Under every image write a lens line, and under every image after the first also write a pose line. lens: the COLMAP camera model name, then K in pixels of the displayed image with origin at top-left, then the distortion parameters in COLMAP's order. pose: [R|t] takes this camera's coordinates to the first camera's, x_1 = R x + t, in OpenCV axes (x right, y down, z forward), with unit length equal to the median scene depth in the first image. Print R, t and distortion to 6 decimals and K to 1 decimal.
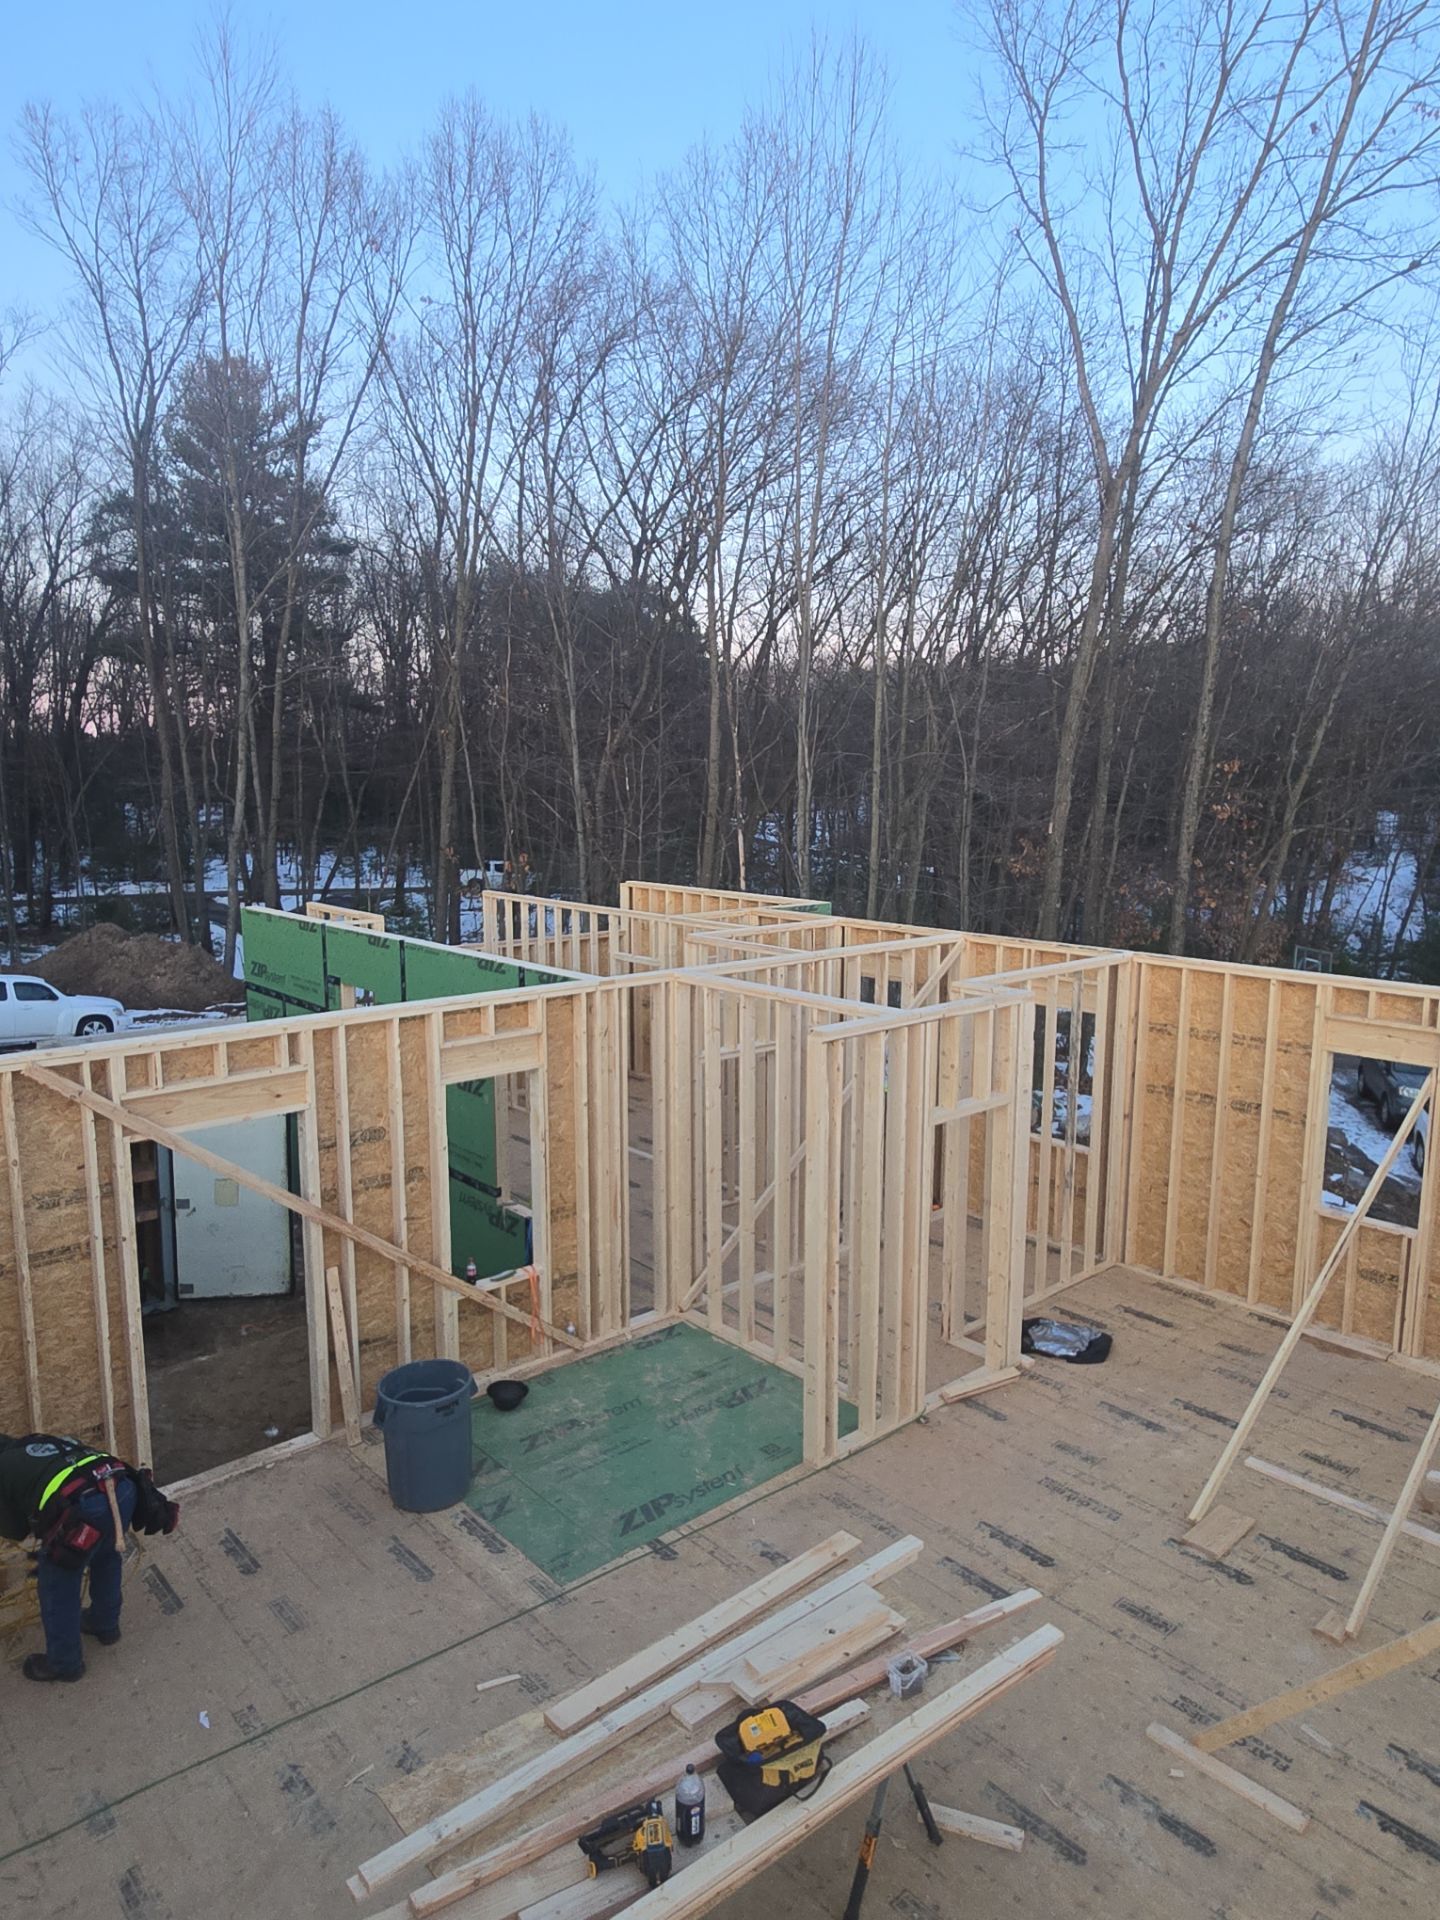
lens RADIAL K [[1309.2, 0, 717.0], [0, 1309.2, 958.0], [0, 0, 1]] dist [-0.001101, 0.004691]
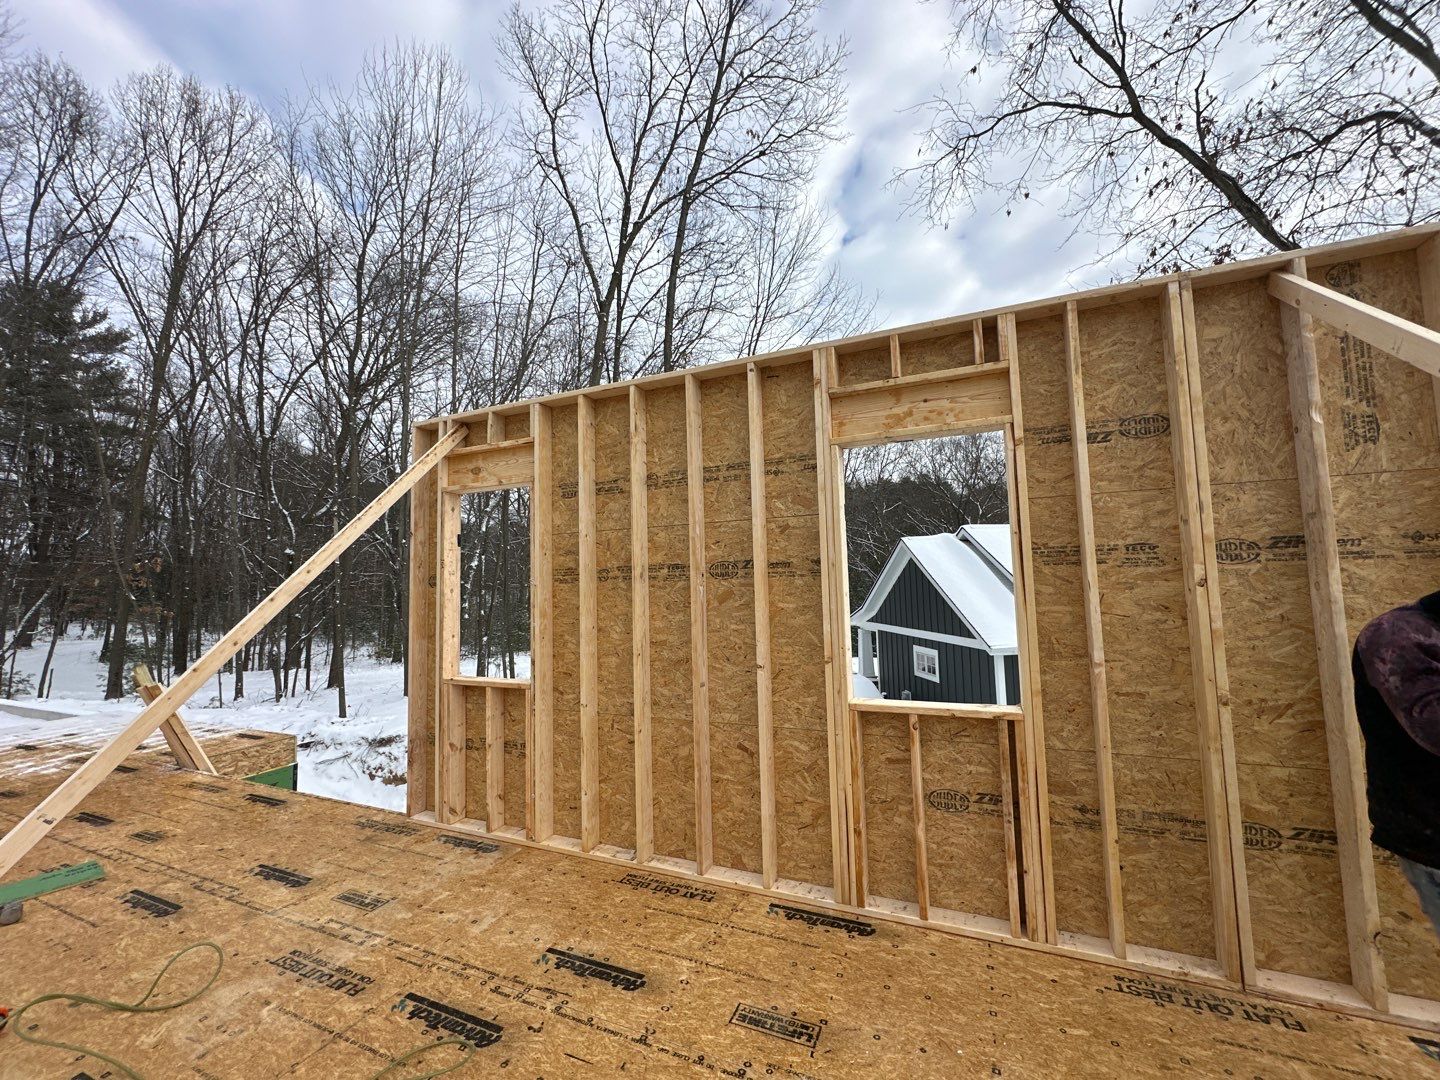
lens RADIAL K [[570.2, 0, 732.3], [0, 570.2, 535.4], [0, 0, 1]] dist [-0.000582, 0.000146]
pose [[0.904622, -0.004474, 0.426192, 0.268042], [0.100155, 0.974176, -0.202360, 0.150561], [-0.414281, 0.225744, 0.881709, 0.705651]]
